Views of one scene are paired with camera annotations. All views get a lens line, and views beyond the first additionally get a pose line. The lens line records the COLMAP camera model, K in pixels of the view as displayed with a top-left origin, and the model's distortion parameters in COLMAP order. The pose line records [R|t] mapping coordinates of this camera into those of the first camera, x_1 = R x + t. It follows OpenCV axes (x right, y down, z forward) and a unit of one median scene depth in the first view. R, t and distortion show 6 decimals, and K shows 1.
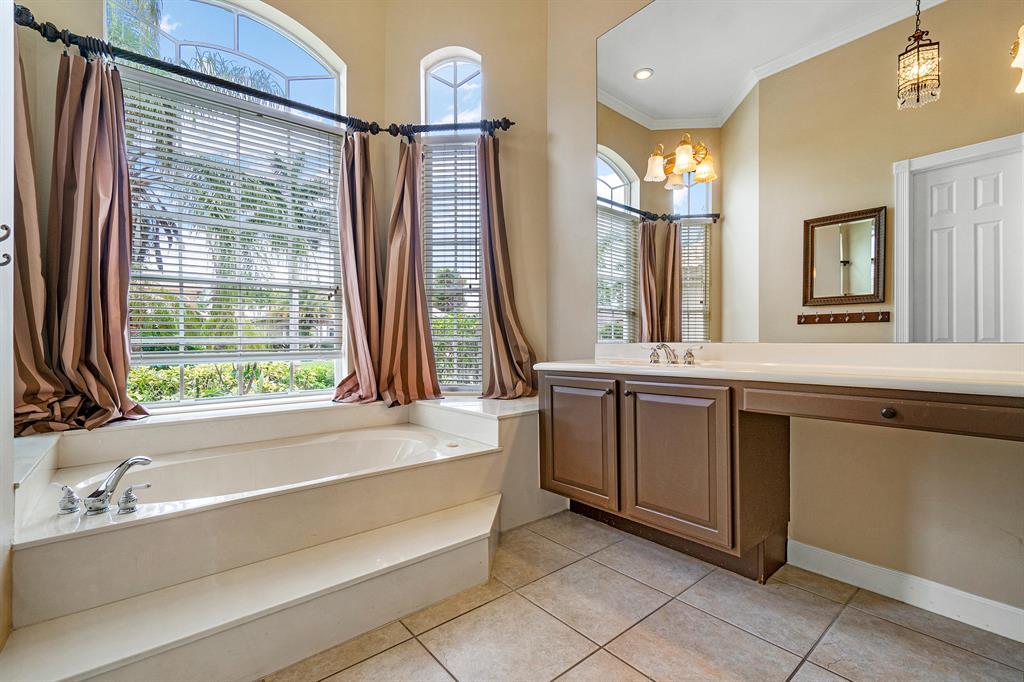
lens RADIAL K [[447.3, 0, 501.1], [0, 447.3, 342.7], [0, 0, 1]] dist [-0.001589, -0.000190]
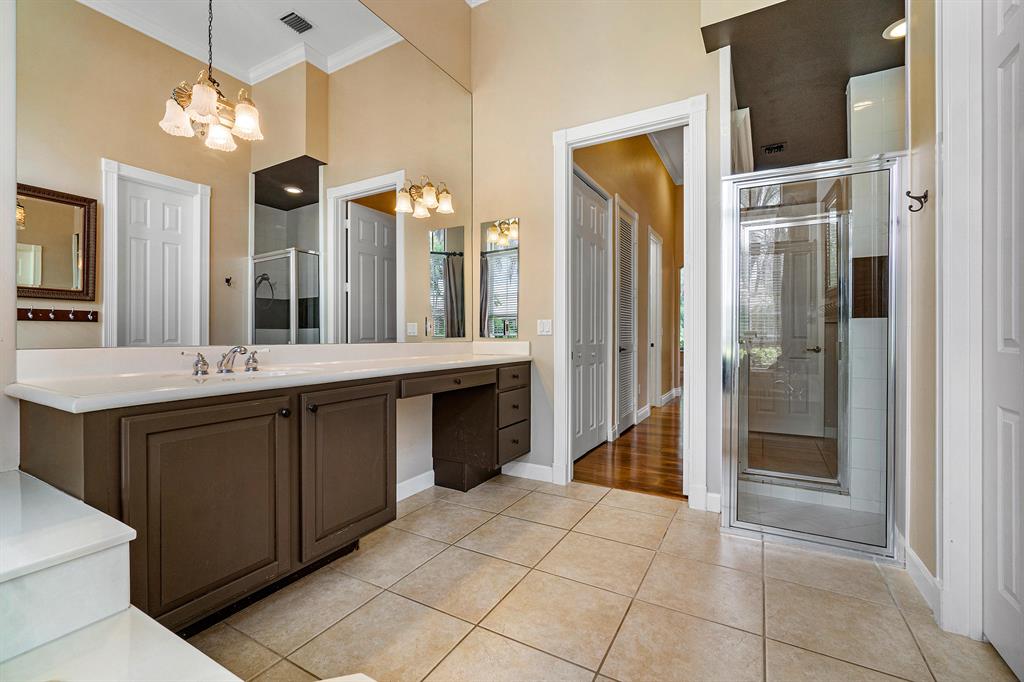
lens RADIAL K [[447.3, 0, 508.1], [0, 447.3, 334.8], [0, 0, 1]] dist [-0.001589, -0.000190]
pose [[-0.362115, 0.013686, 0.932033, -0.333276], [0.007188, 0.999903, -0.011890, -0.002477], [-0.932106, 0.002394, -0.362179, 0.536448]]
